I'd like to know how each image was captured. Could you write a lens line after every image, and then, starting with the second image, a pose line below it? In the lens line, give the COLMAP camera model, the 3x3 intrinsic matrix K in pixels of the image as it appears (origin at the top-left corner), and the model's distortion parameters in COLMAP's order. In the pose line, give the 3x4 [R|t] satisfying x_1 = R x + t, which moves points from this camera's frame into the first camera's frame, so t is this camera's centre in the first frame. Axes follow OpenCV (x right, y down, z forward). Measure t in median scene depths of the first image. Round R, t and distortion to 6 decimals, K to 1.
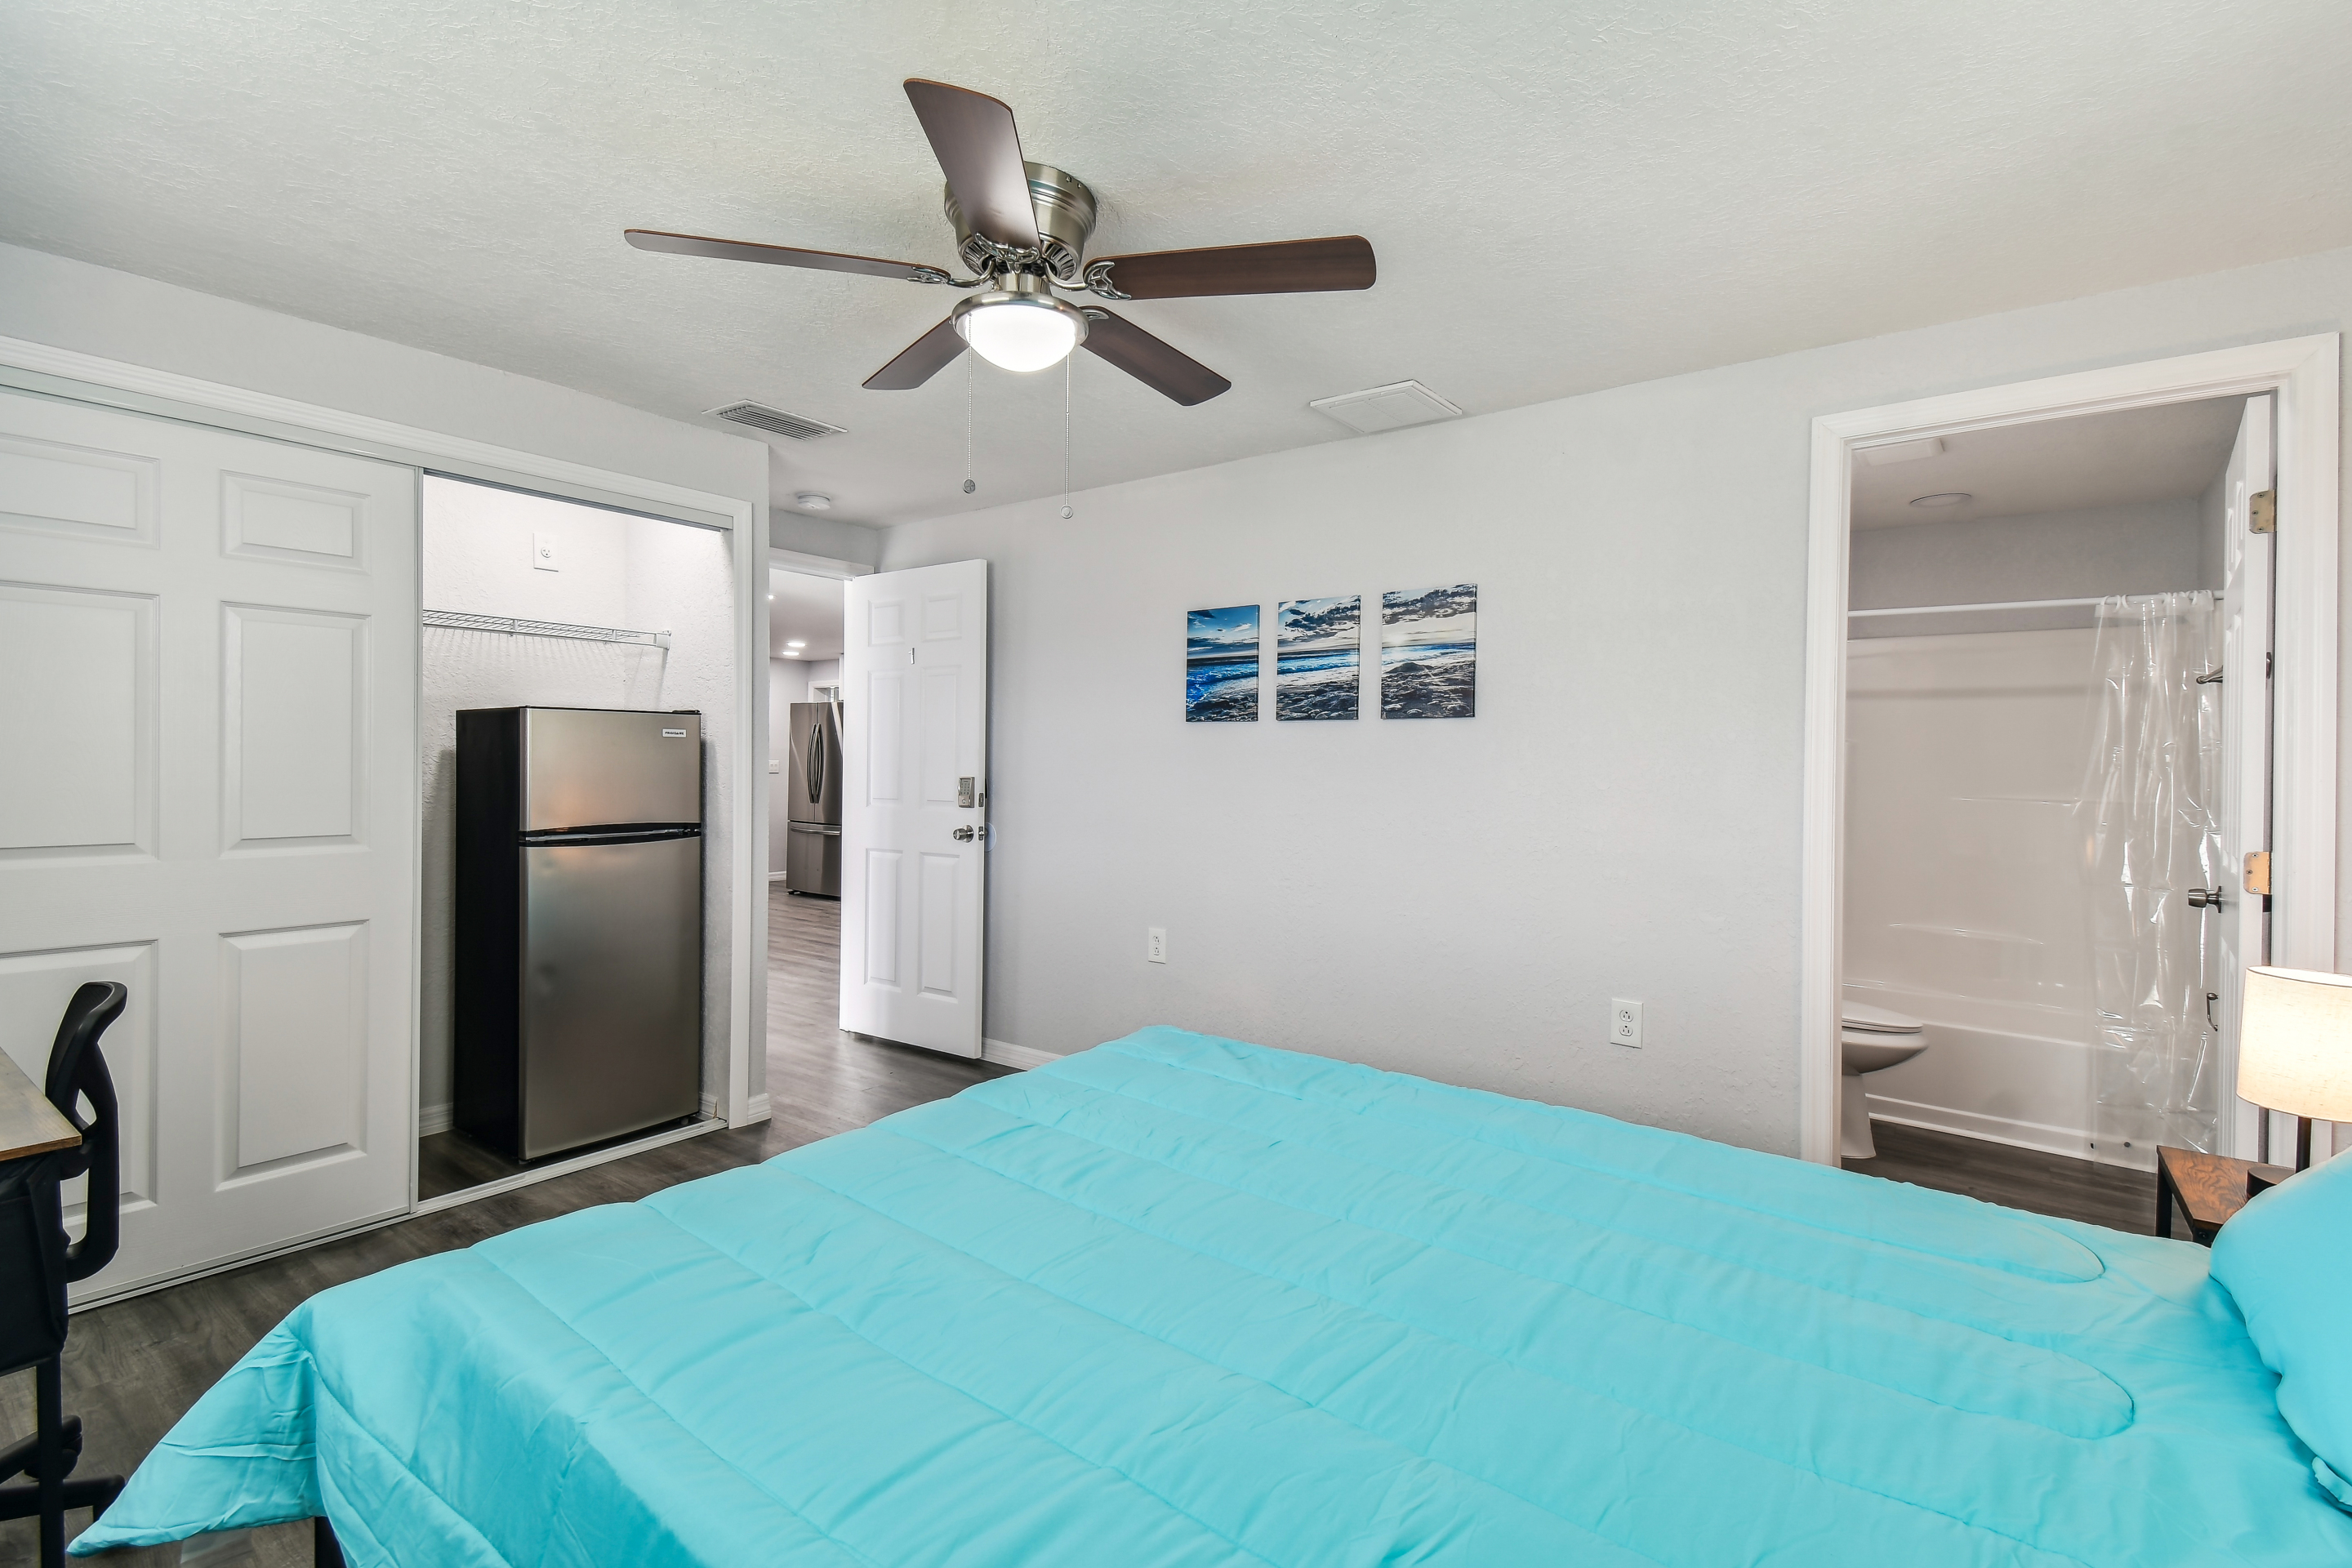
lens RADIAL K [[1033.2, 0, 1164.3], [0, 1033.2, 774.5], [0, 0, 1]] dist [-0.001186, -0.000184]
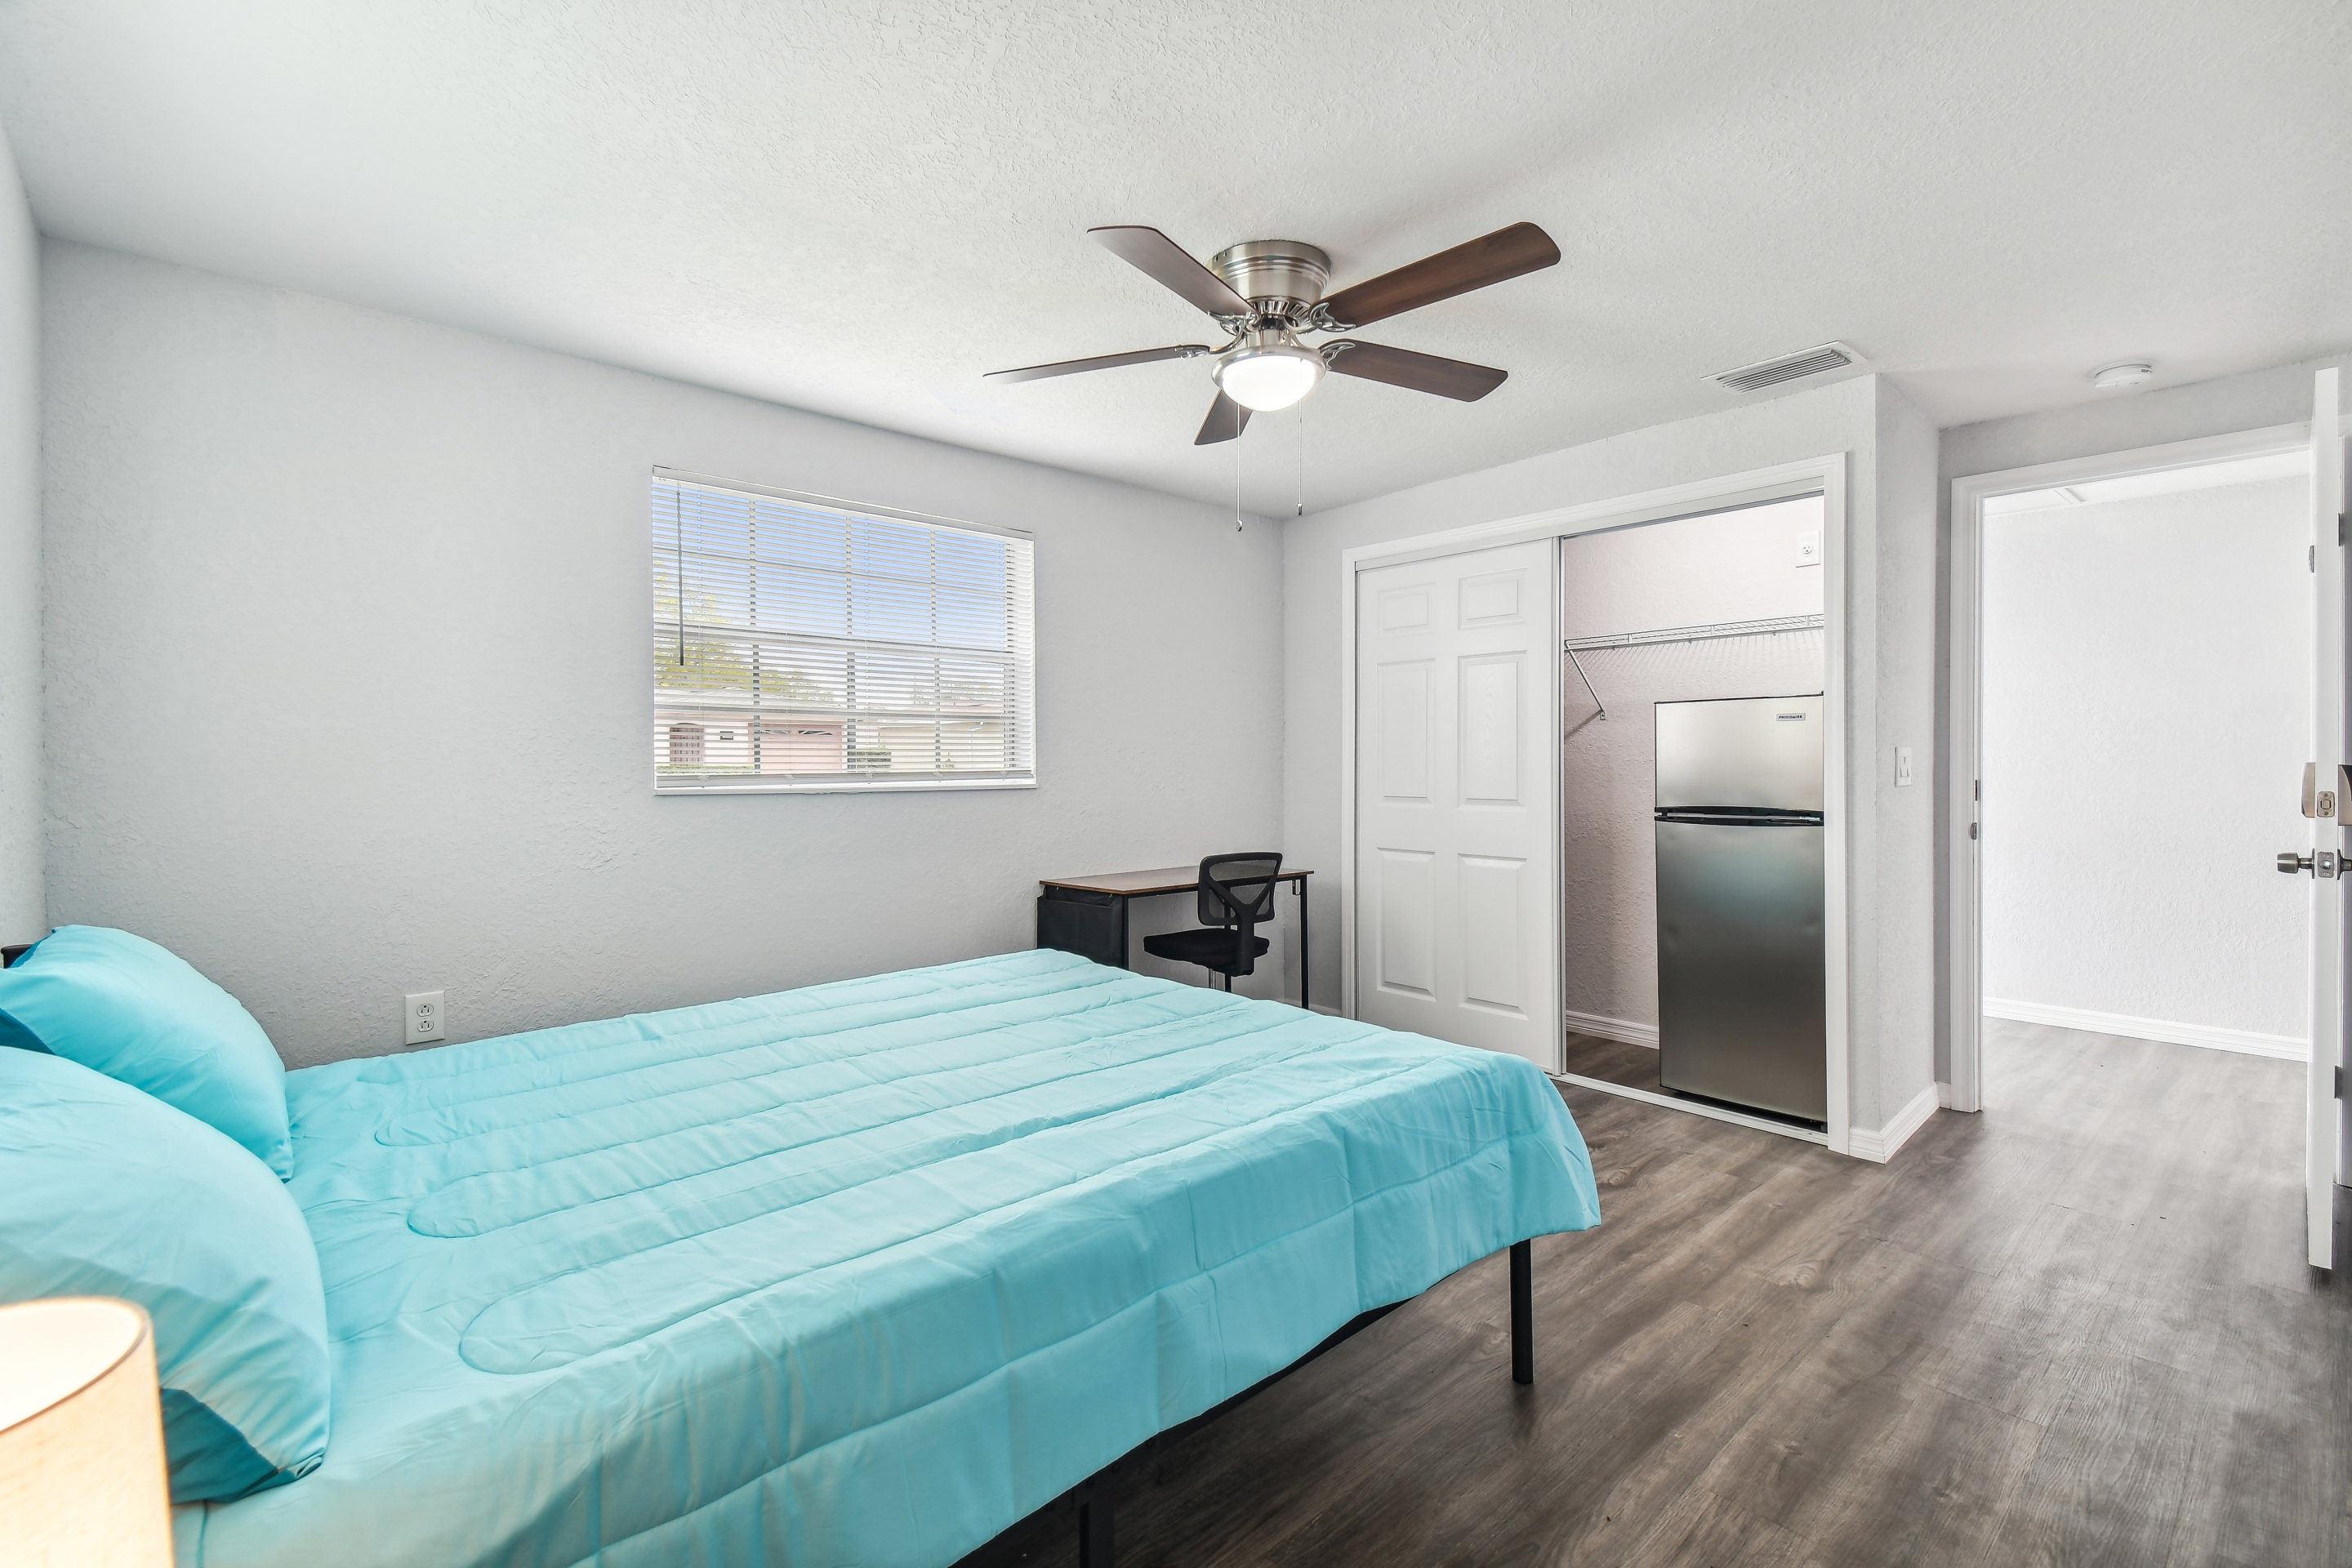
lens RADIAL K [[1012.7, 0, 1176.0], [0, 1012.7, 784.0], [0, 0, 1]] dist [0.000306, -0.019166]
pose [[-0.182385, 0.015952, -0.983098, 0.716598], [-0.009092, 0.999798, 0.017910, 0.013513], [0.983185, 0.012205, -0.182203, 0.765802]]
